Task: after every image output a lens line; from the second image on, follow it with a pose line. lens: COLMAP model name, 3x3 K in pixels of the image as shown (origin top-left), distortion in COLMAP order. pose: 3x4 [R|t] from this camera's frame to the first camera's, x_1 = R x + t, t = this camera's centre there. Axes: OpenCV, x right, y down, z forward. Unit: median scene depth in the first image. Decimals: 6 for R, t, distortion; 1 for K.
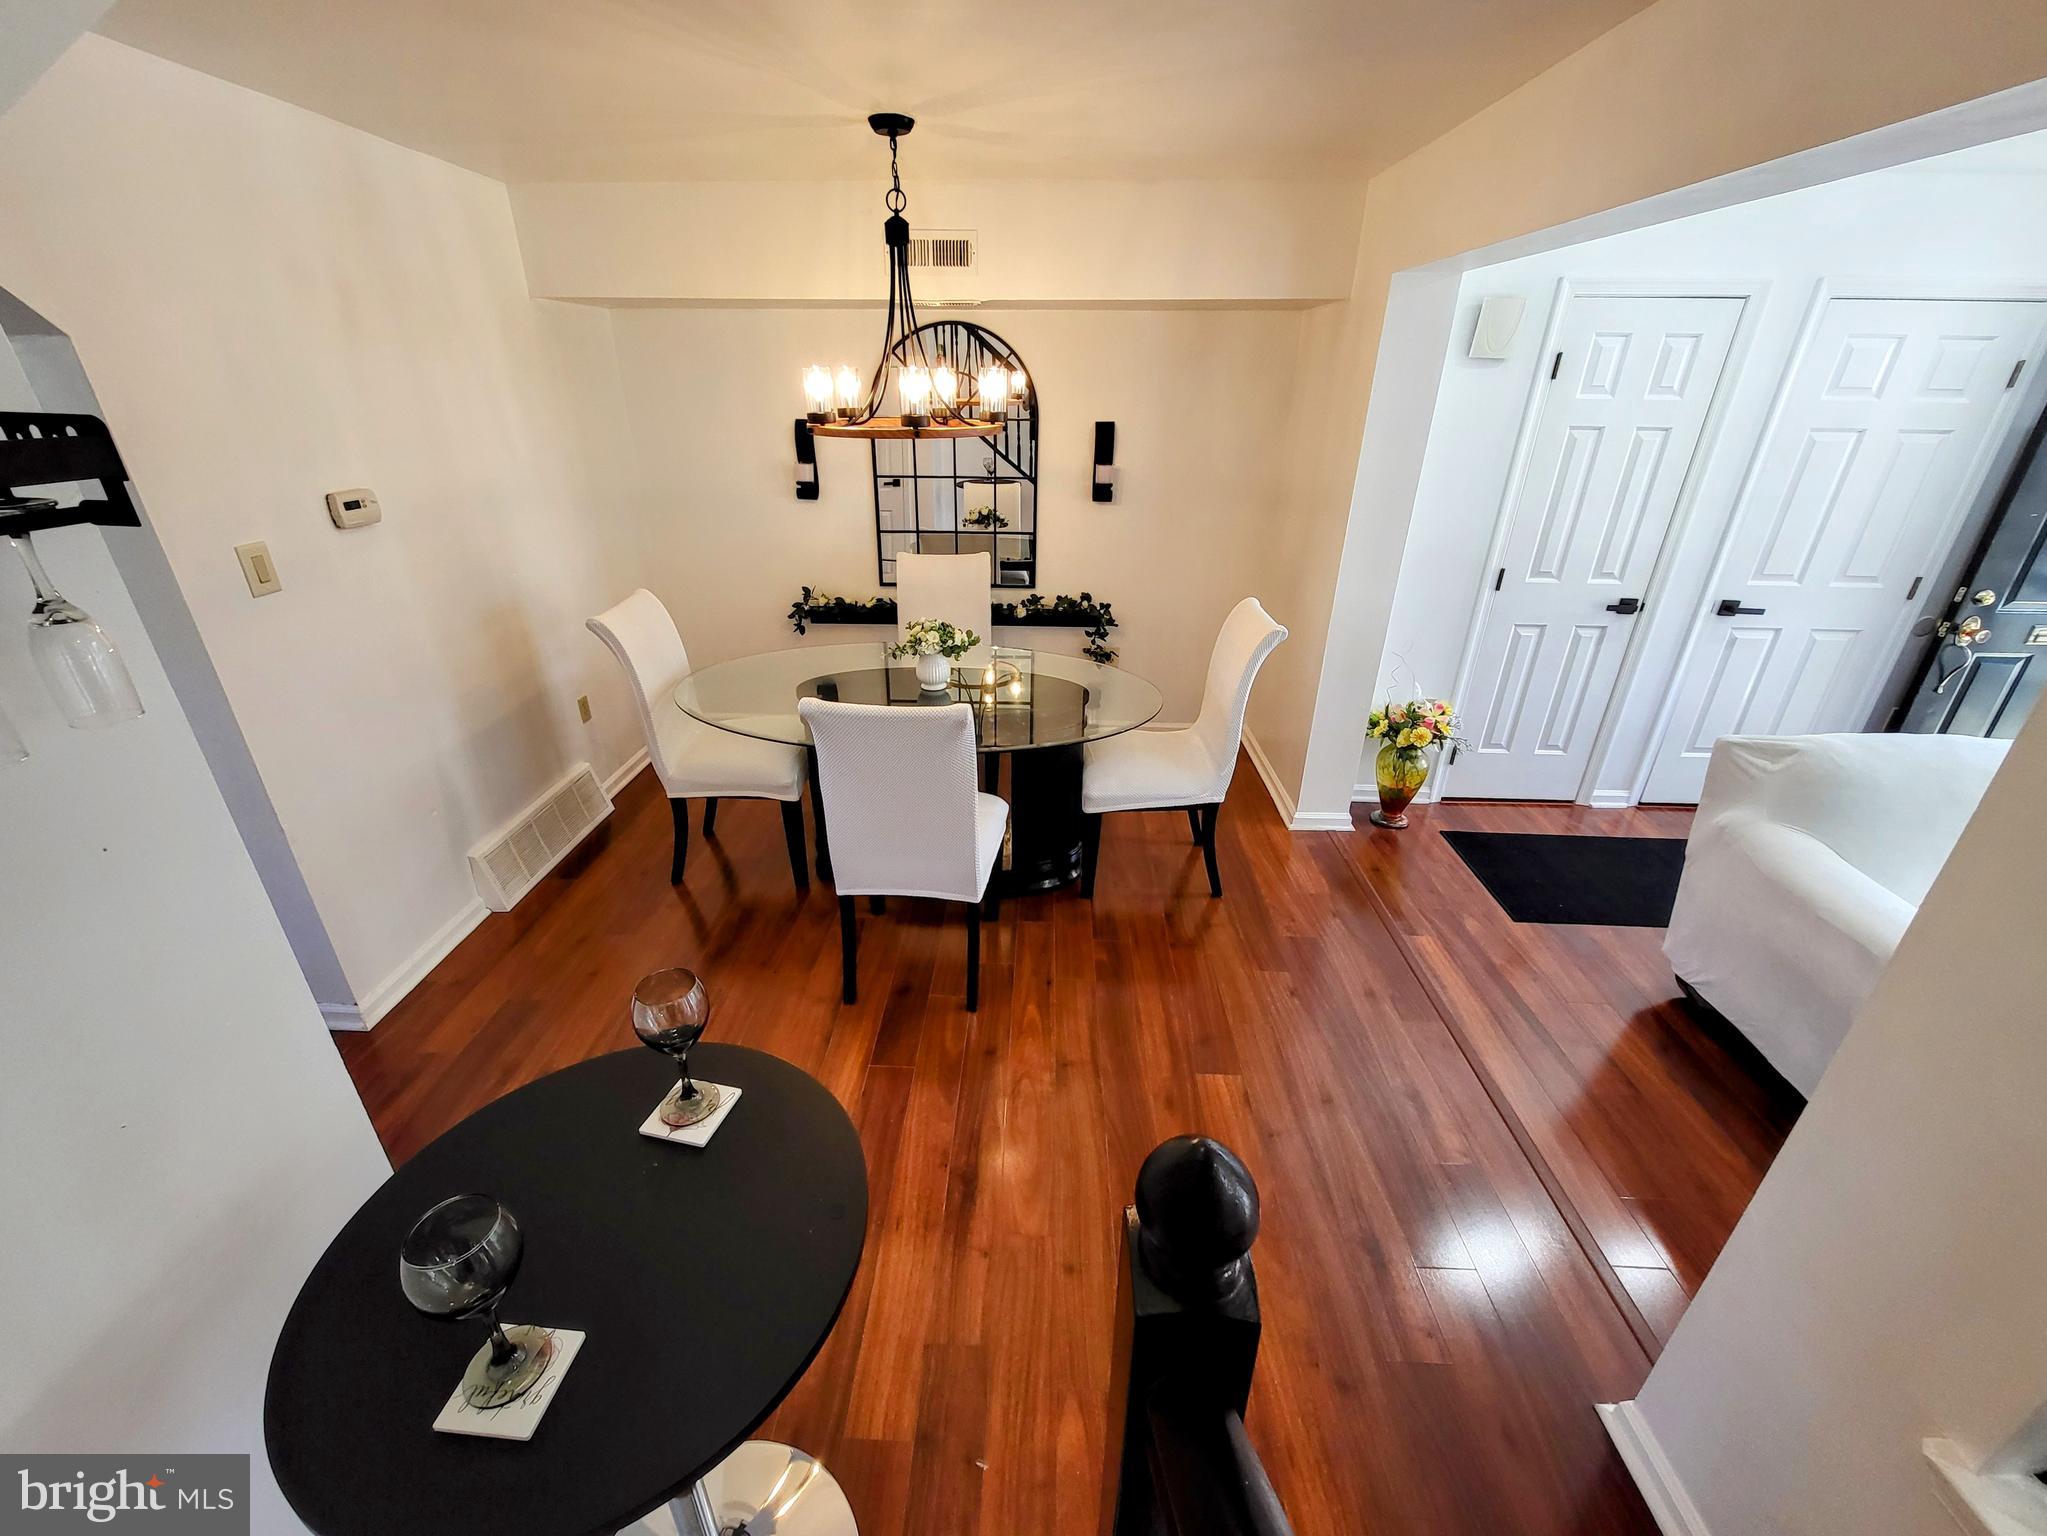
lens RADIAL K [[825.7, 0, 1013.0], [0, 825.7, 768.3], [0, 0, 1]] dist [0.001139, -0.000293]
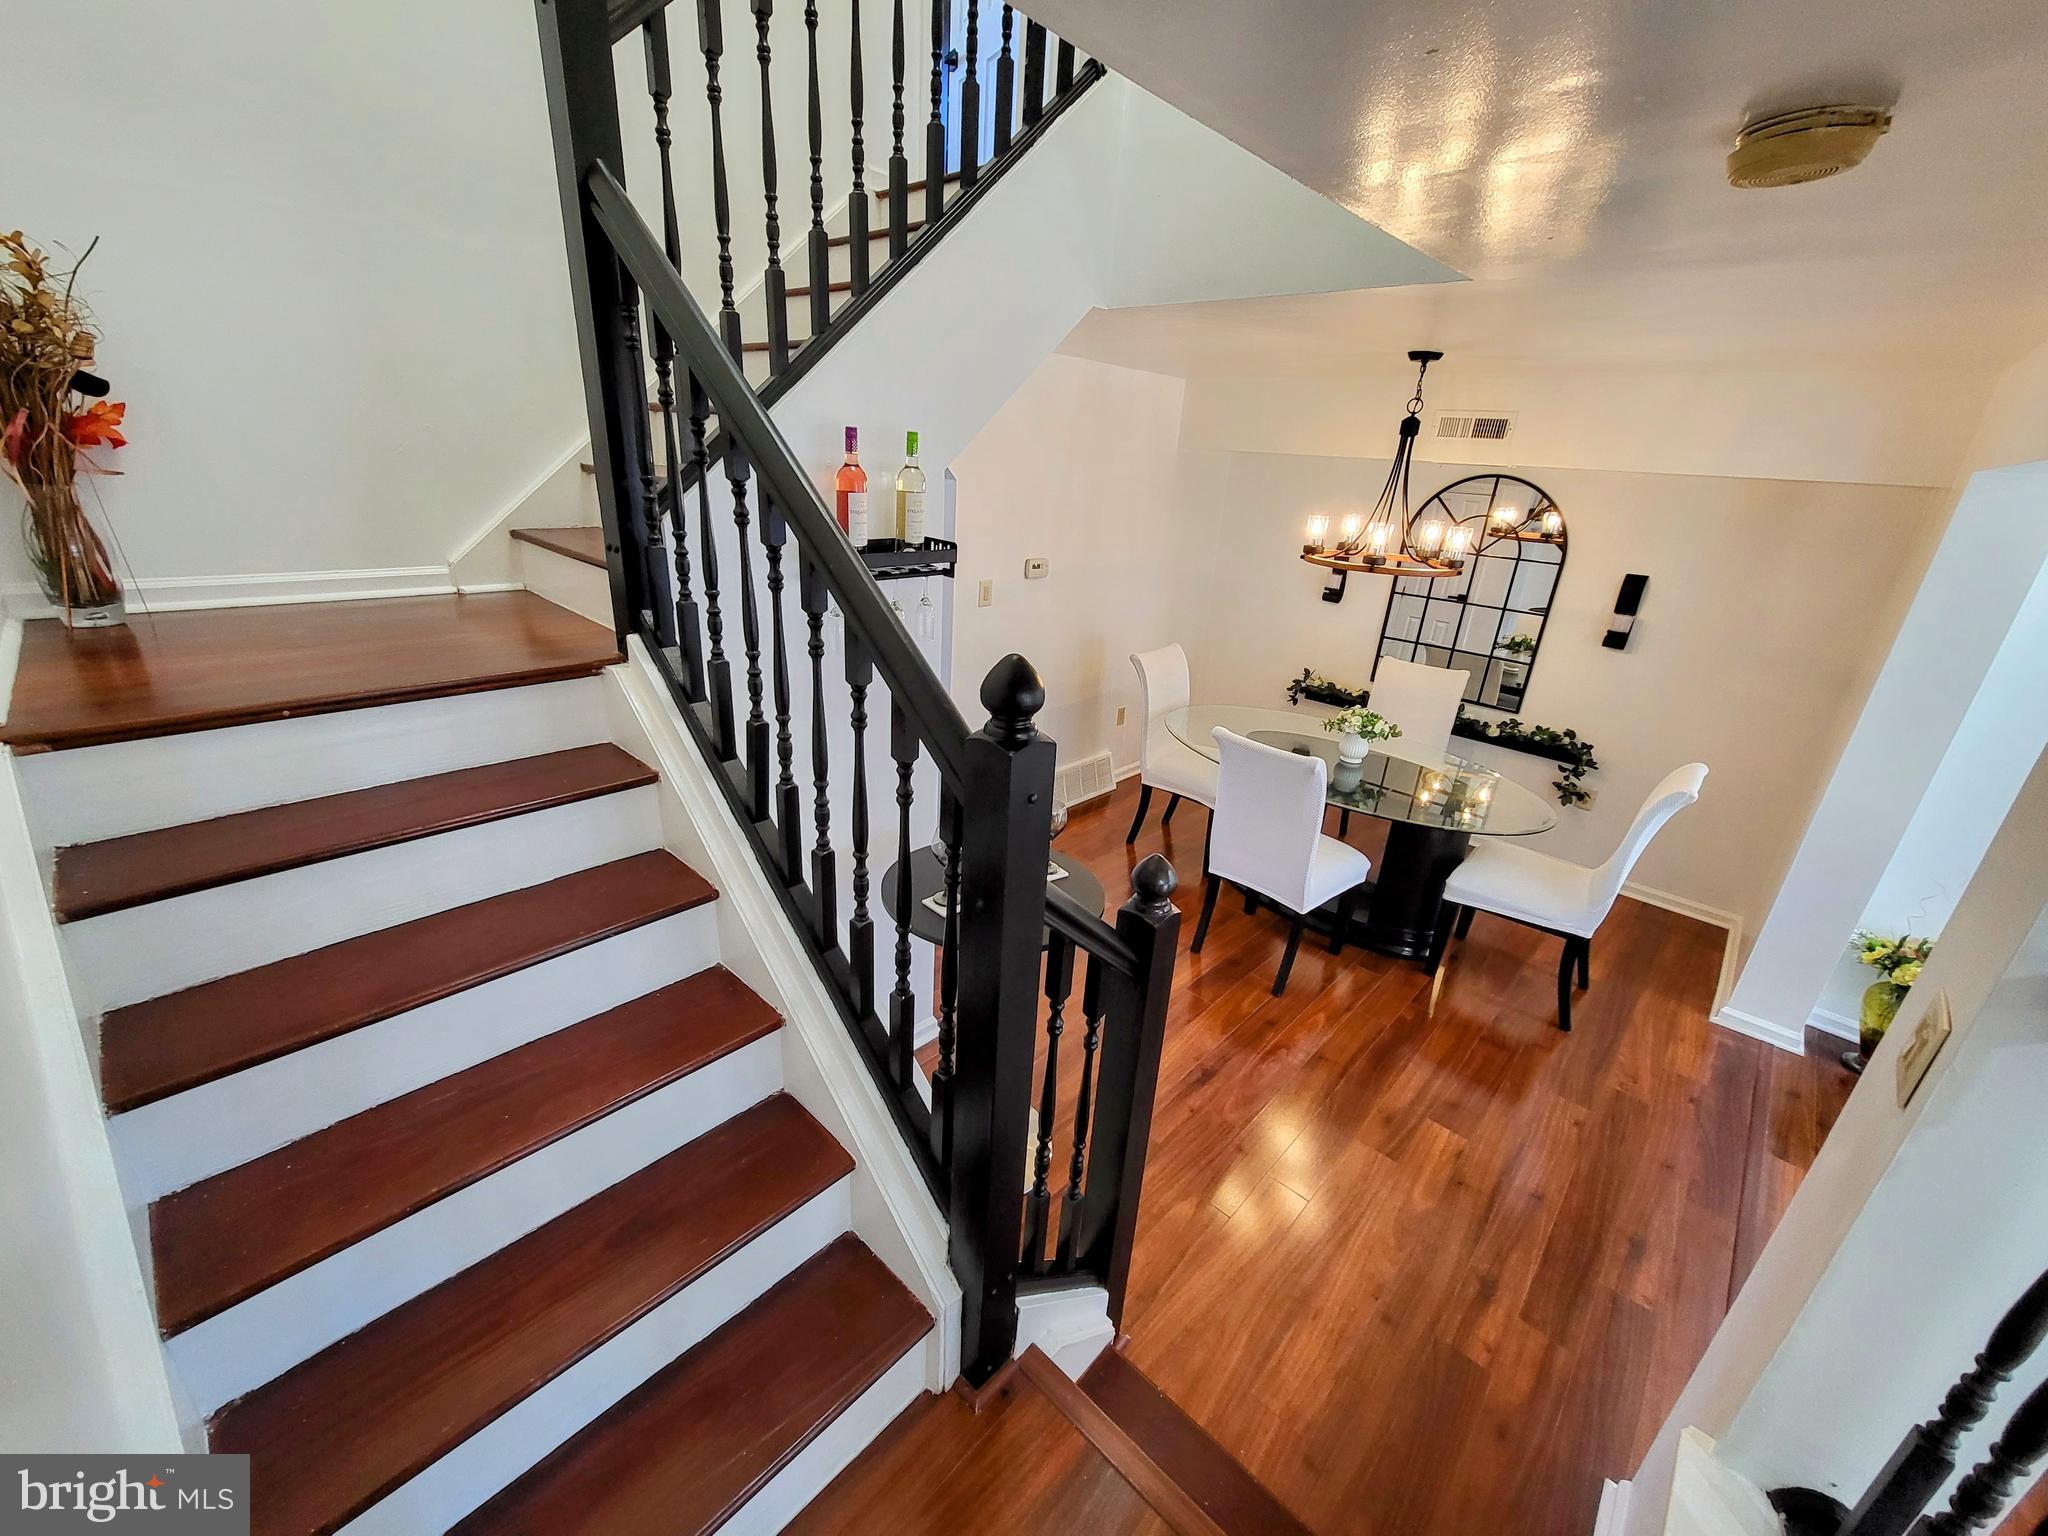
lens RADIAL K [[809.9, 0, 1010.8], [0, 809.9, 766.6], [0, 0, 1]] dist [0.005714, -0.000194]
pose [[0.747704, 0.277421, -0.603304, 0.231663], [-0.331185, 0.943278, 0.023301, 0.046099], [0.575548, 0.182383, 0.797171, -0.241185]]
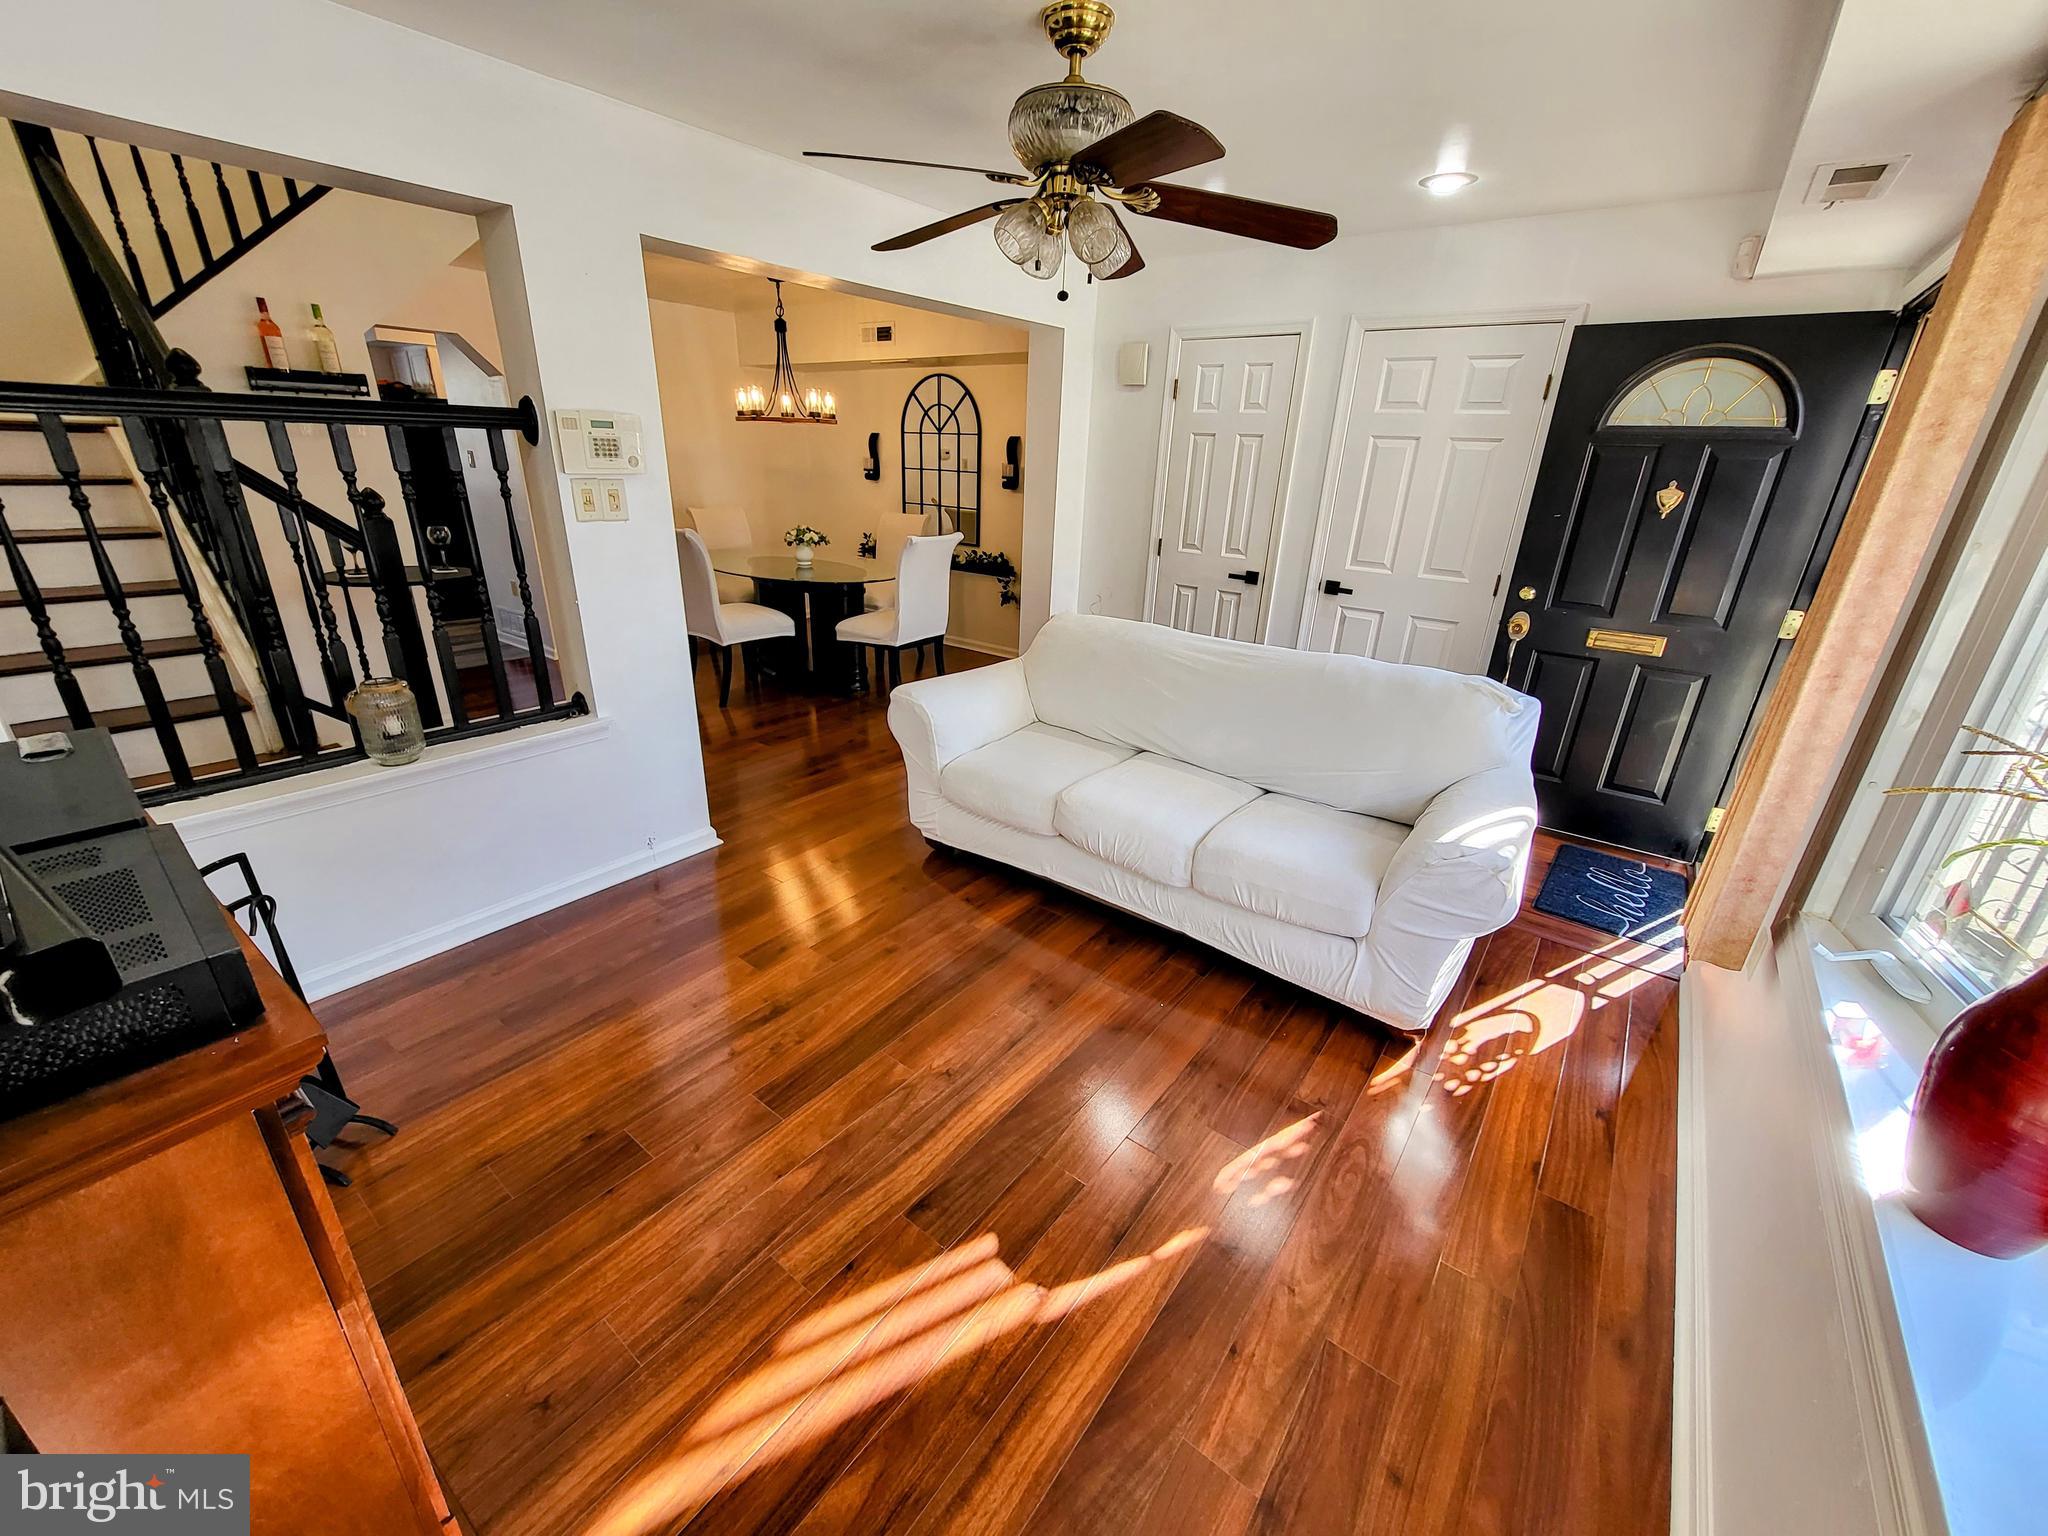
lens RADIAL K [[807.5, 0, 1014.9], [0, 807.5, 772.3], [0, 0, 1]] dist [0.001430, -0.000123]
pose [[0.809589, 0.236844, -0.537094, 1.191744], [-0.273567, 0.961781, 0.011758, 0.173149], [0.519352, 0.137412, 0.843440, -0.179295]]
